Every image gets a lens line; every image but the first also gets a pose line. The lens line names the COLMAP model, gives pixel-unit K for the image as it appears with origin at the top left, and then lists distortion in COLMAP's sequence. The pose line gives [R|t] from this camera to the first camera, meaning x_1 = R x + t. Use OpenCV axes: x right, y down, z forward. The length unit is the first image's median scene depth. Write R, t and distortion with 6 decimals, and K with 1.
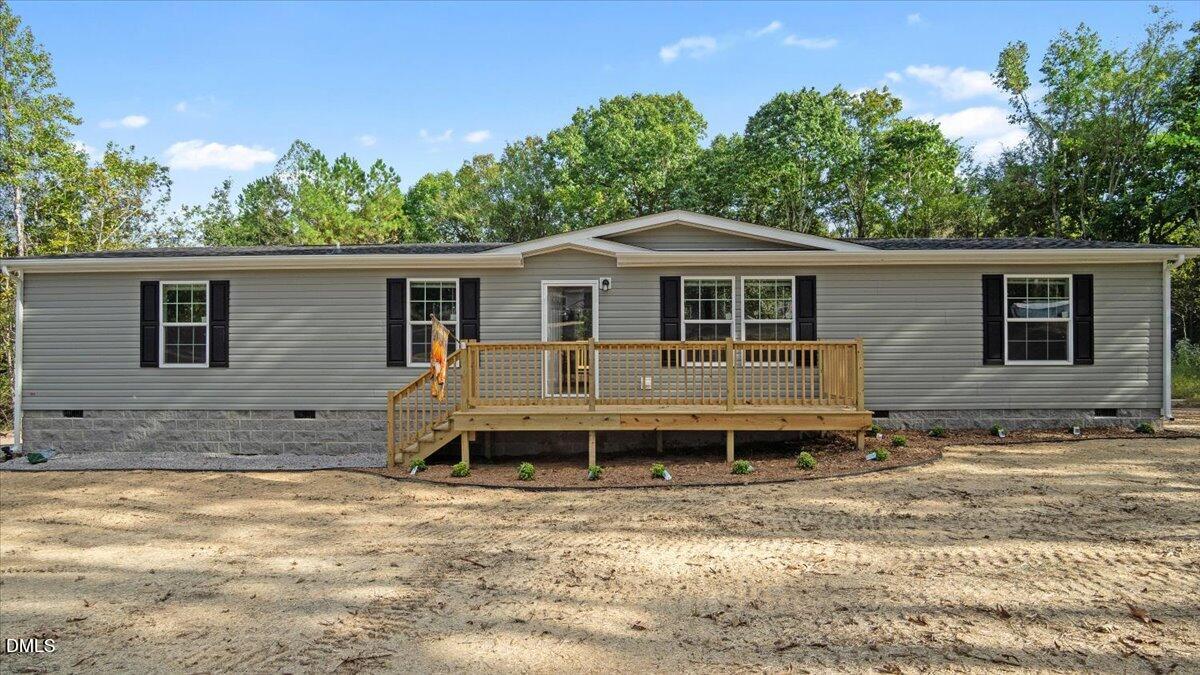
lens RADIAL K [[642.8, 0, 600.0], [0, 642.8, 337.5], [0, 0, 1]] dist [-0.028544, 0.008168]
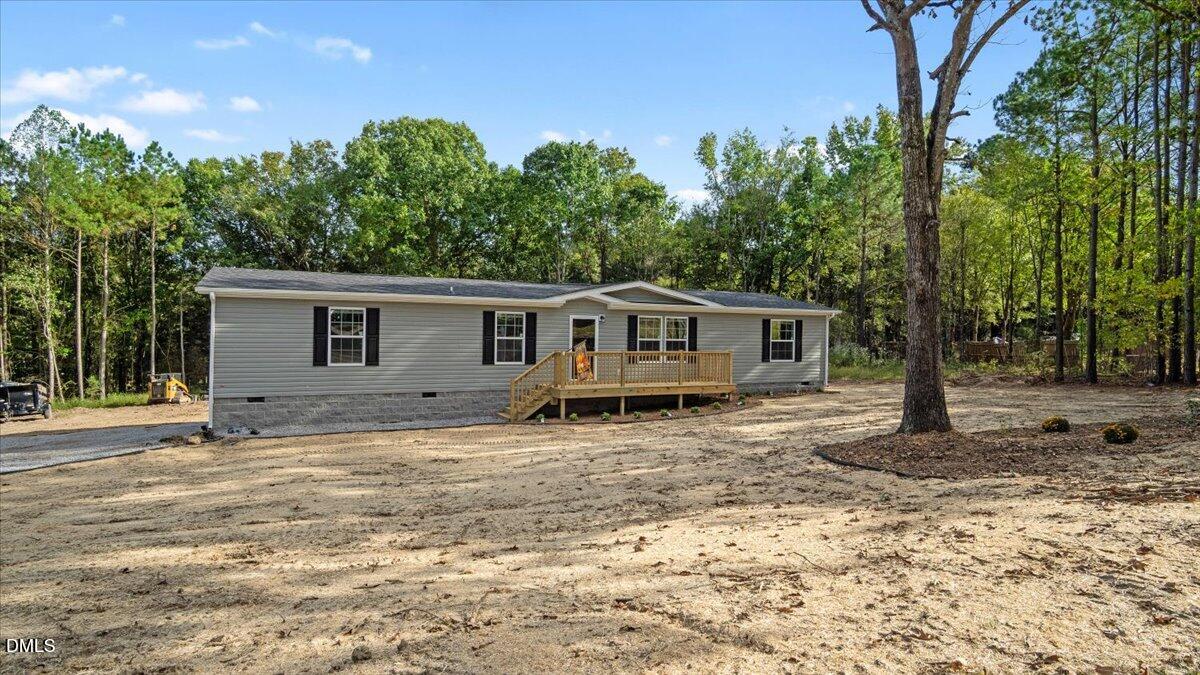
lens RADIAL K [[672.6, 0, 600.2], [0, 672.6, 330.0], [0, 0, 1]] dist [-0.034364, 0.000232]
pose [[0.875319, 0.019446, 0.483154, -0.890046], [-0.020172, 0.999790, -0.003695, -0.042225], [-0.483124, -0.006512, 0.875528, -0.647245]]
